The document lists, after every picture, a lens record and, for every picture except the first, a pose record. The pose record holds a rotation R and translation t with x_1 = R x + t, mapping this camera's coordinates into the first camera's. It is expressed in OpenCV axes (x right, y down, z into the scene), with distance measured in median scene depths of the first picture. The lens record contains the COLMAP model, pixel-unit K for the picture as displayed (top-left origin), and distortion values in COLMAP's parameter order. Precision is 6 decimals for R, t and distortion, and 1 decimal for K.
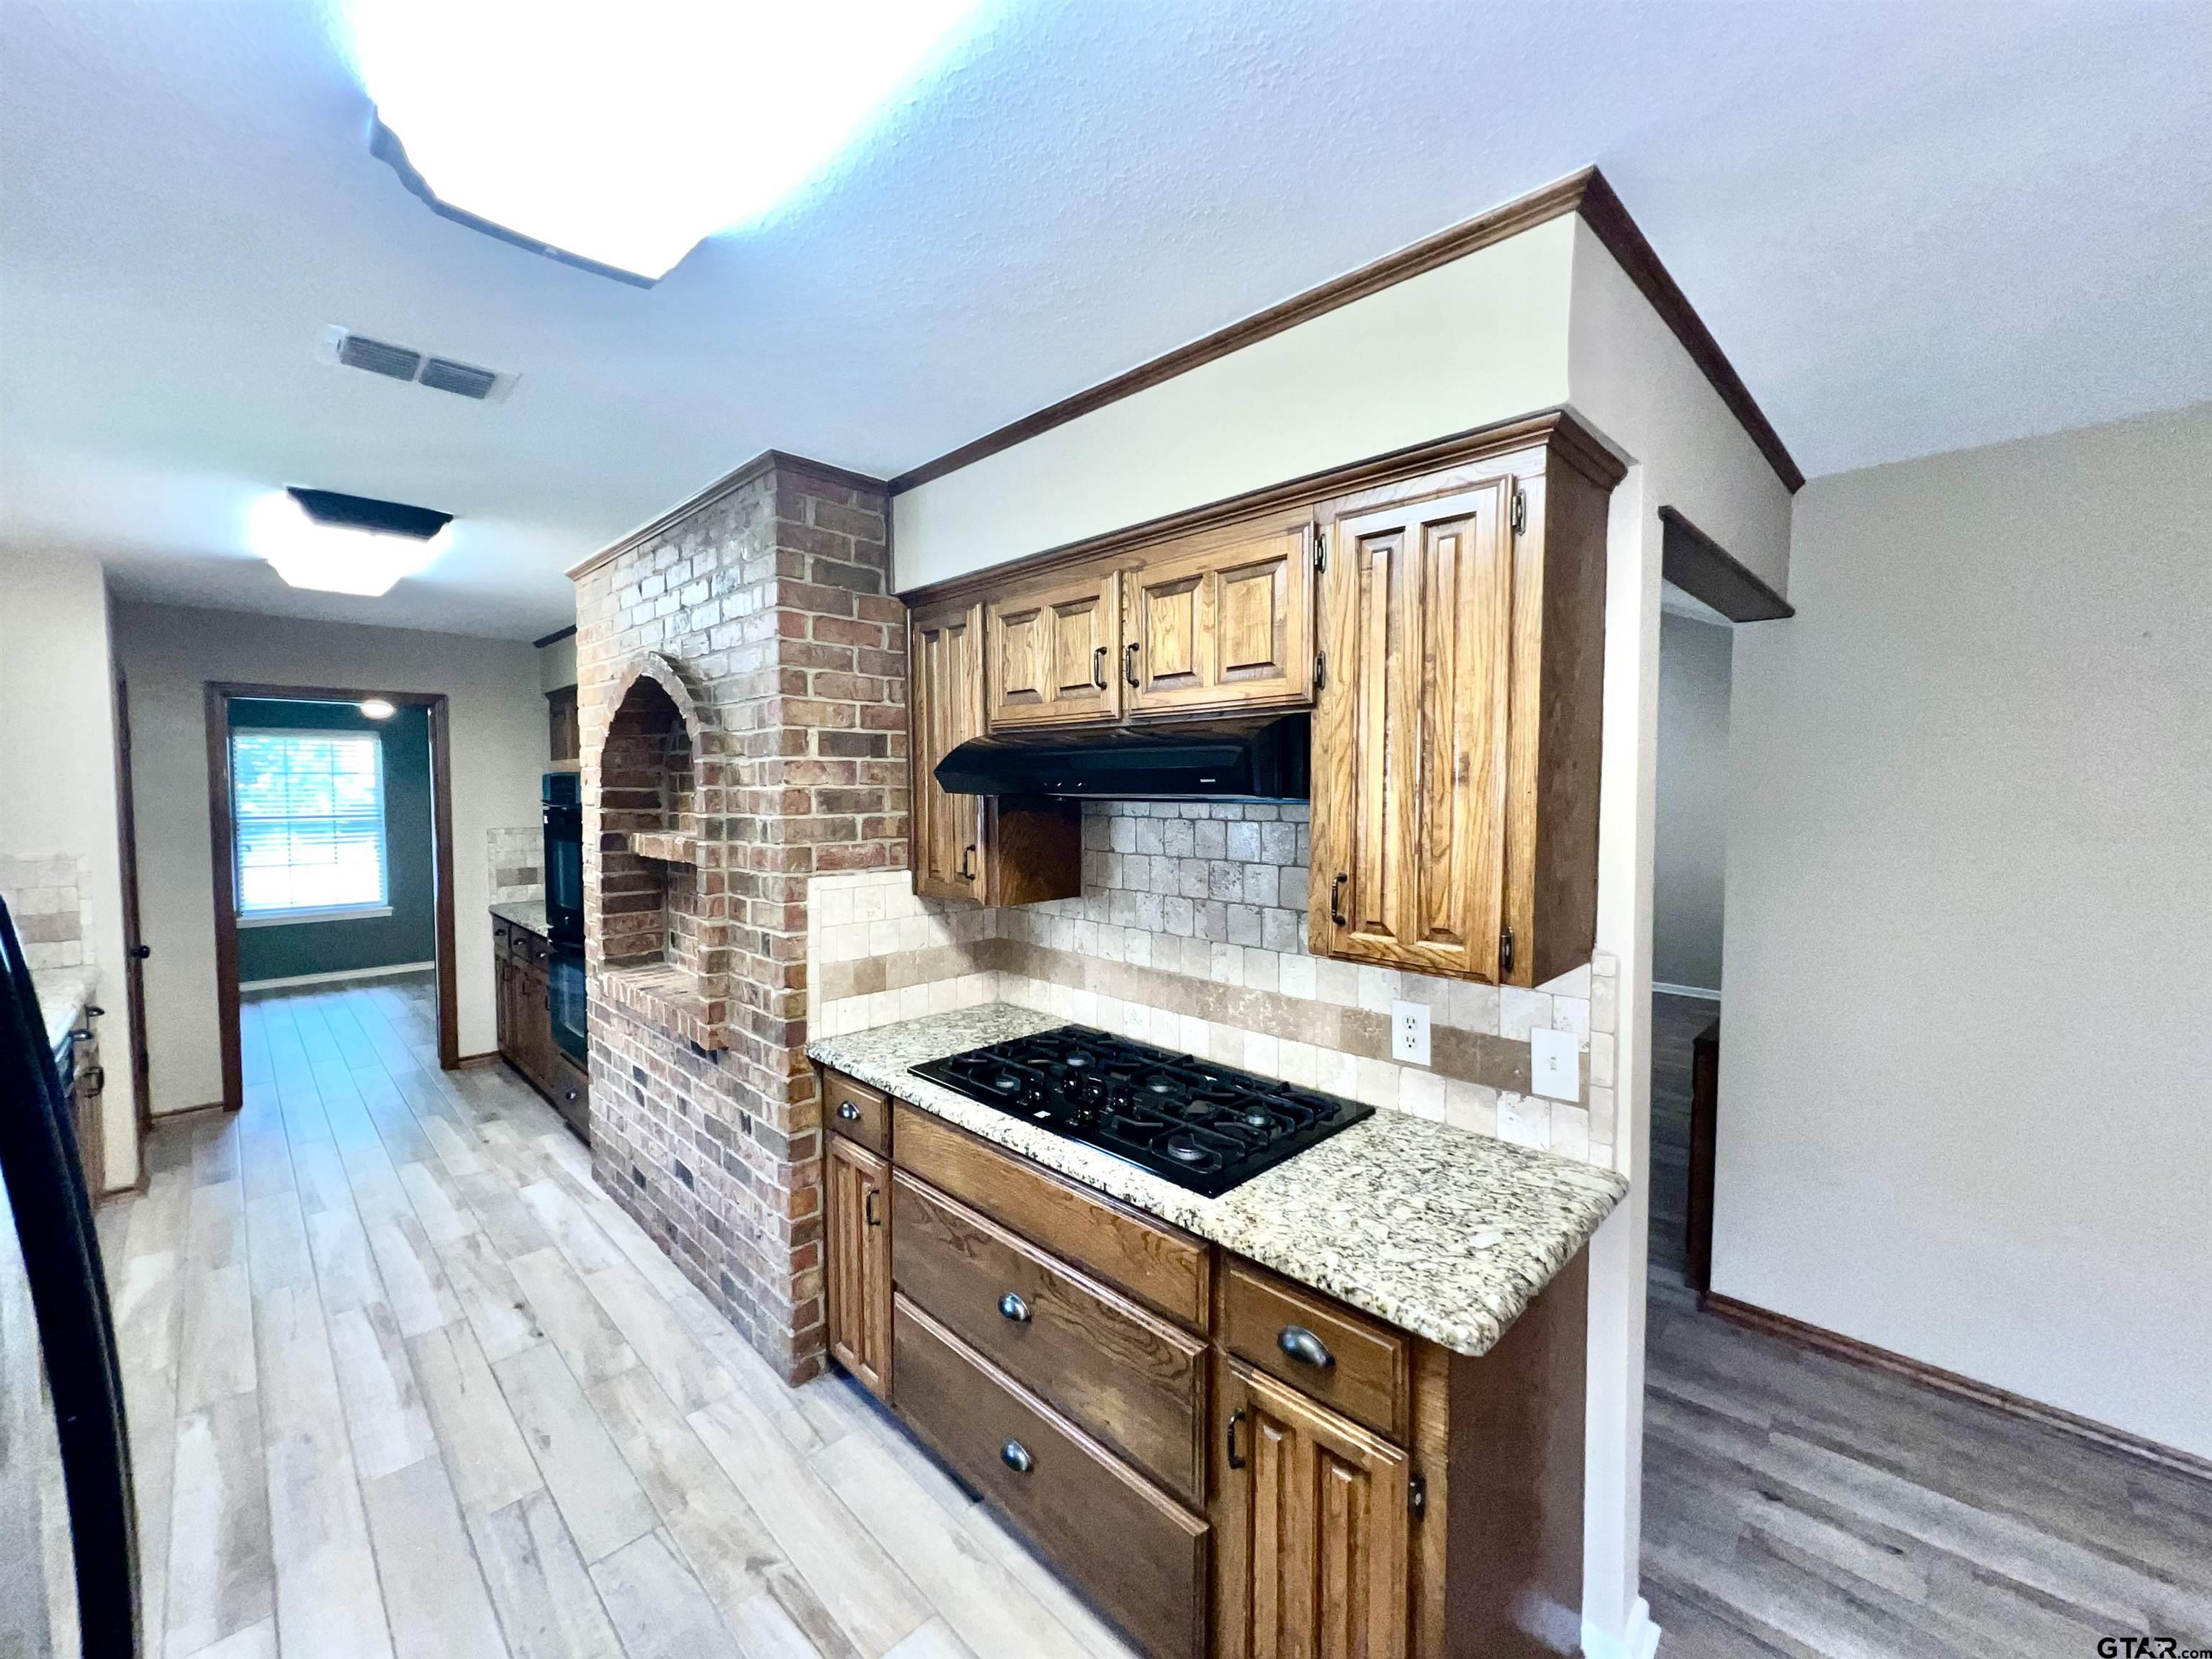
lens RADIAL K [[891.4, 0, 1105.8], [0, 891.4, 830.7], [0, 0, 1]] dist [0.001253, 0.000330]
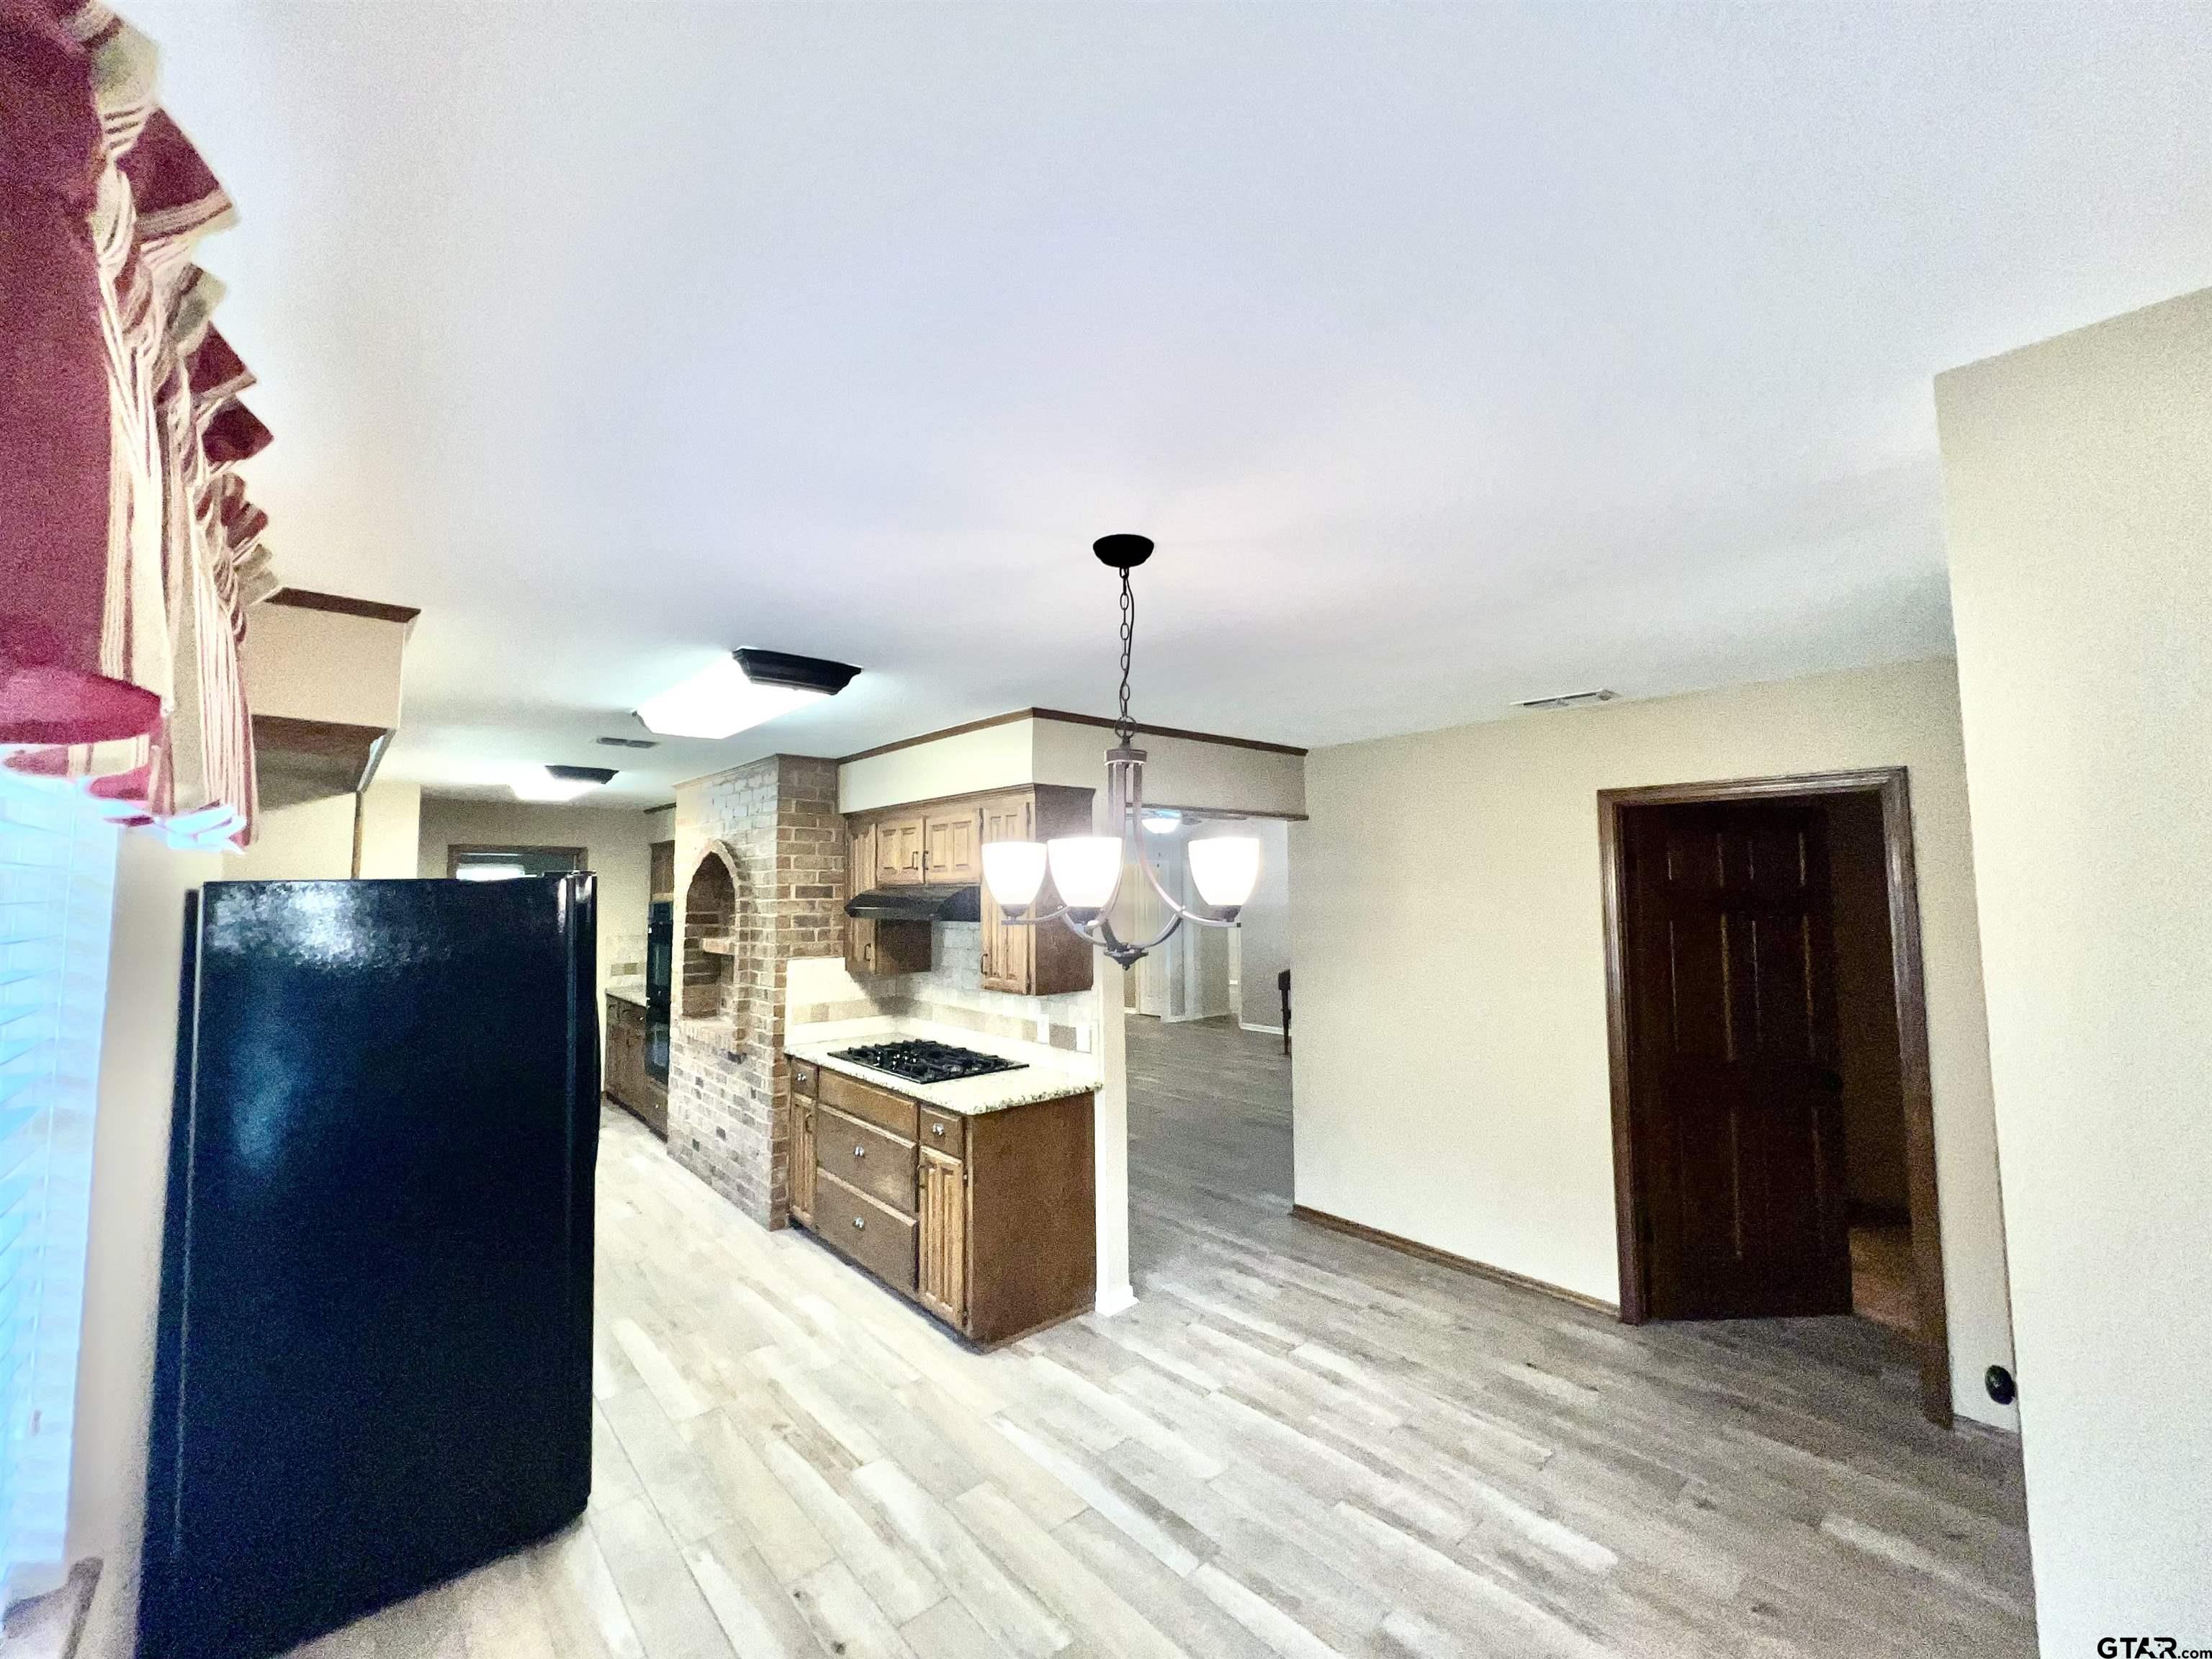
lens RADIAL K [[891.4, 0, 1107.7], [0, 891.4, 832.7], [0, 0, 1]] dist [0.001253, 0.000330]
pose [[0.998050, -0.010557, -0.061516, 0.483130], [0.003328, 0.993192, -0.116443, 0.003983], [0.062327, 0.116012, 0.991290, -0.917925]]
